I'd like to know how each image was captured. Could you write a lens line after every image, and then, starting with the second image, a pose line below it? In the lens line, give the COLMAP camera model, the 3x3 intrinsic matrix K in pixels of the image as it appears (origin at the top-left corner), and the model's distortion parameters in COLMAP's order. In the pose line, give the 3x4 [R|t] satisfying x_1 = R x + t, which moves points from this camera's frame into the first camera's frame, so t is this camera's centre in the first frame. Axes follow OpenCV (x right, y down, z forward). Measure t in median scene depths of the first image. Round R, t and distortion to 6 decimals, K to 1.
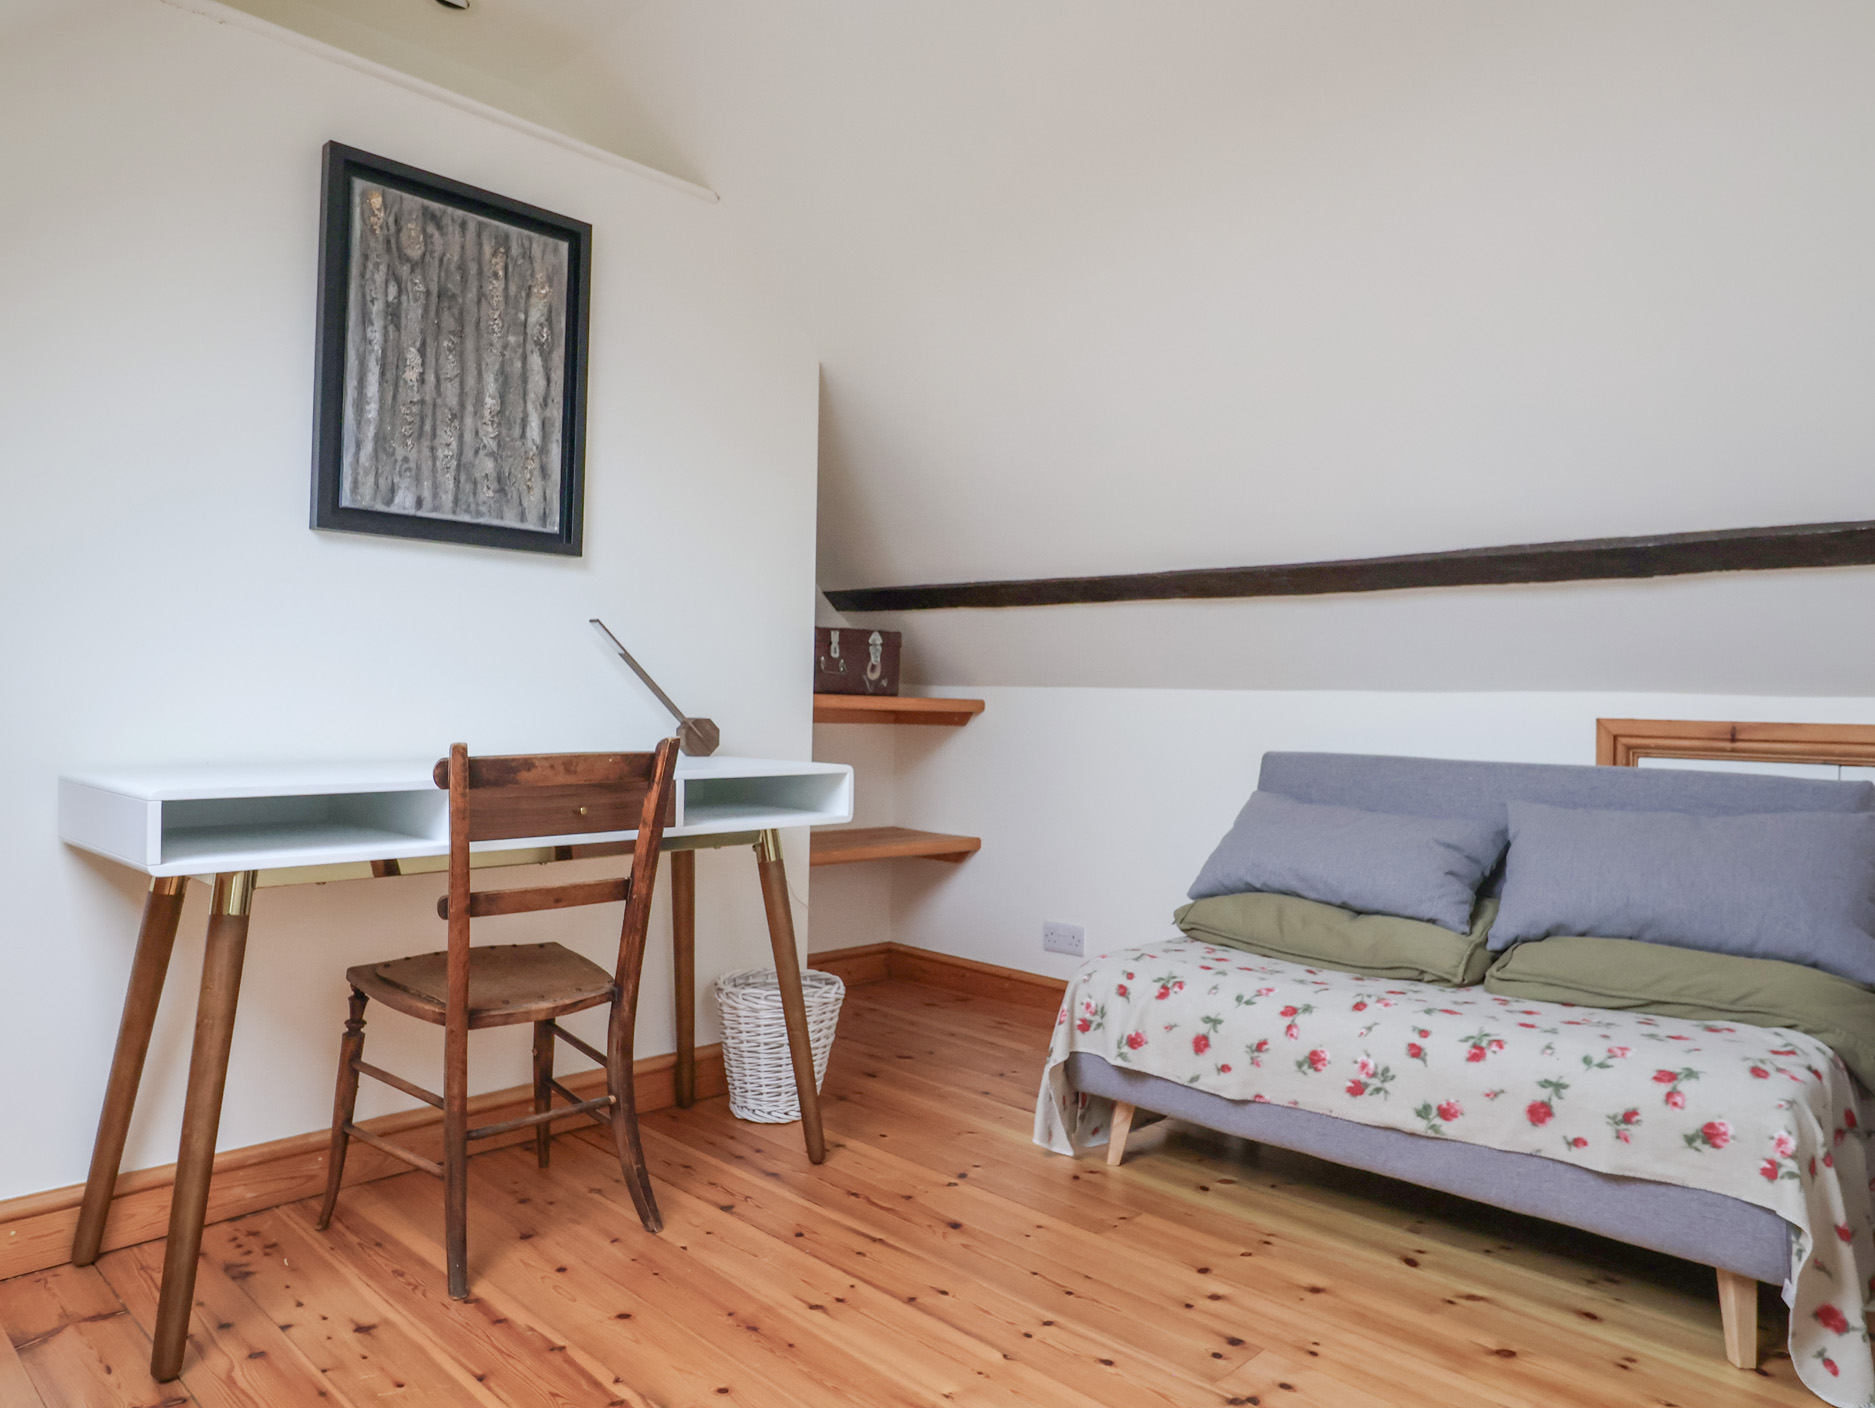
lens RADIAL K [[1247.6, 0, 937.5], [0, 1247.6, 704.0], [0, 0, 1]] dist [0.005212, -0.012360]
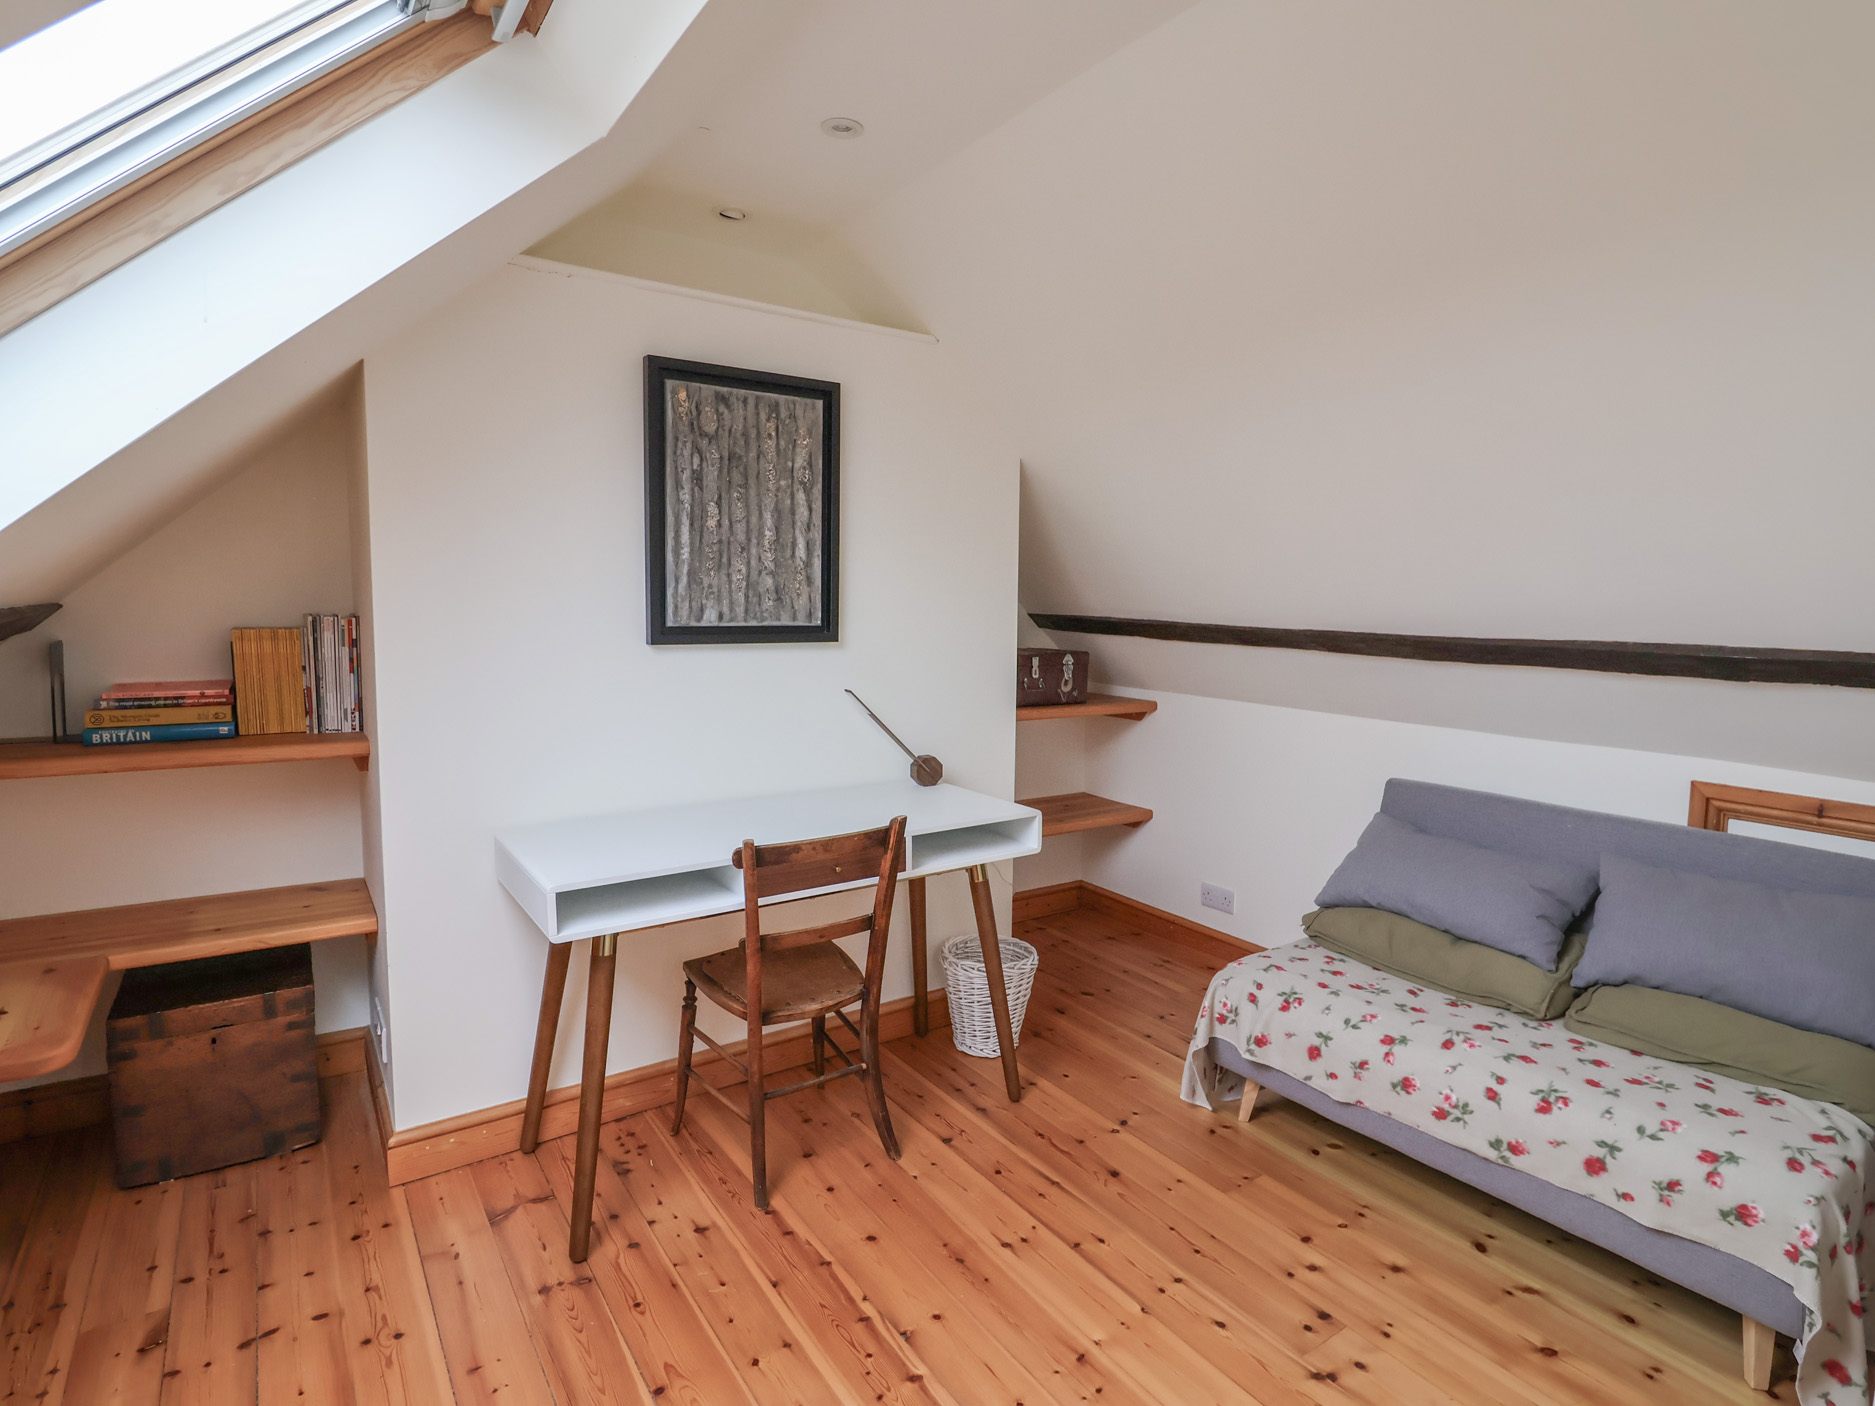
lens RADIAL K [[986.1, 0, 937.5], [0, 986.1, 703.0], [0, 0, 1]] dist [-0.000505, -0.012926]
pose [[0.980007, 0.009320, -0.198744, 0.033811], [0.012099, 0.994262, 0.106286, -0.199486], [0.198594, -0.106566, 0.974271, -0.010027]]
